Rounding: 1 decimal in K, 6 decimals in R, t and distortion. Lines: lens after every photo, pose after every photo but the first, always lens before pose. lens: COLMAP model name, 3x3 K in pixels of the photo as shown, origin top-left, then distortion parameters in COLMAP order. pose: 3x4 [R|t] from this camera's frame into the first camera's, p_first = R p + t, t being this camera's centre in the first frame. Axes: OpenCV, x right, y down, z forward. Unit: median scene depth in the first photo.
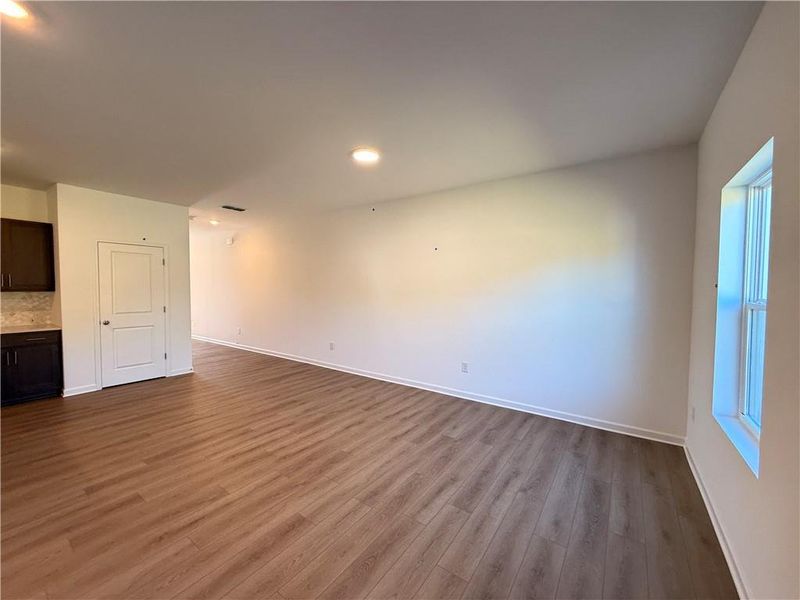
lens RADIAL K [[320.8, 0, 400.0], [0, 320.8, 300.0], [0, 0, 1]] dist [-0.000061, -0.000317]
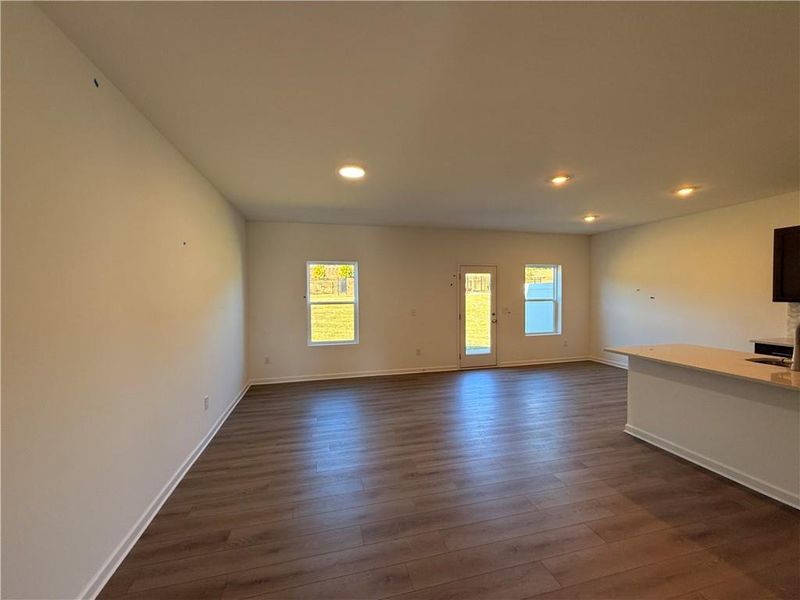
lens RADIAL K [[320.8, 0, 400.0], [0, 320.8, 300.0], [0, 0, 1]] dist [-0.000061, -0.000317]
pose [[-0.760874, -0.013060, 0.648768, -0.876657], [0.029643, 0.998054, 0.054856, -0.094172], [-0.648222, 0.060970, -0.759007, 1.680907]]
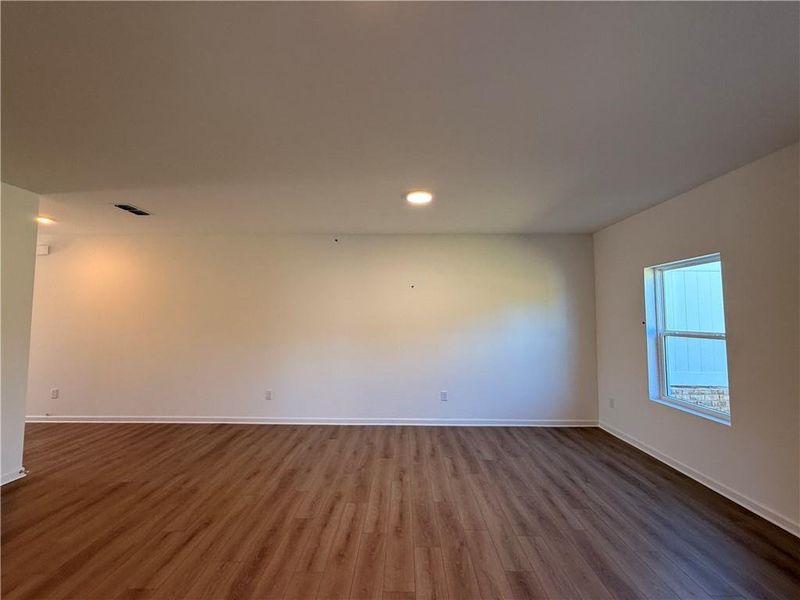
lens RADIAL K [[320.8, 0, 400.0], [0, 320.8, 300.0], [0, 0, 1]] dist [-0.000061, -0.000317]
pose [[0.823216, 0.027496, 0.567062, -0.725265], [0.025911, 0.995966, -0.085909, -0.034517], [-0.567137, 0.085415, 0.819183, 0.217350]]
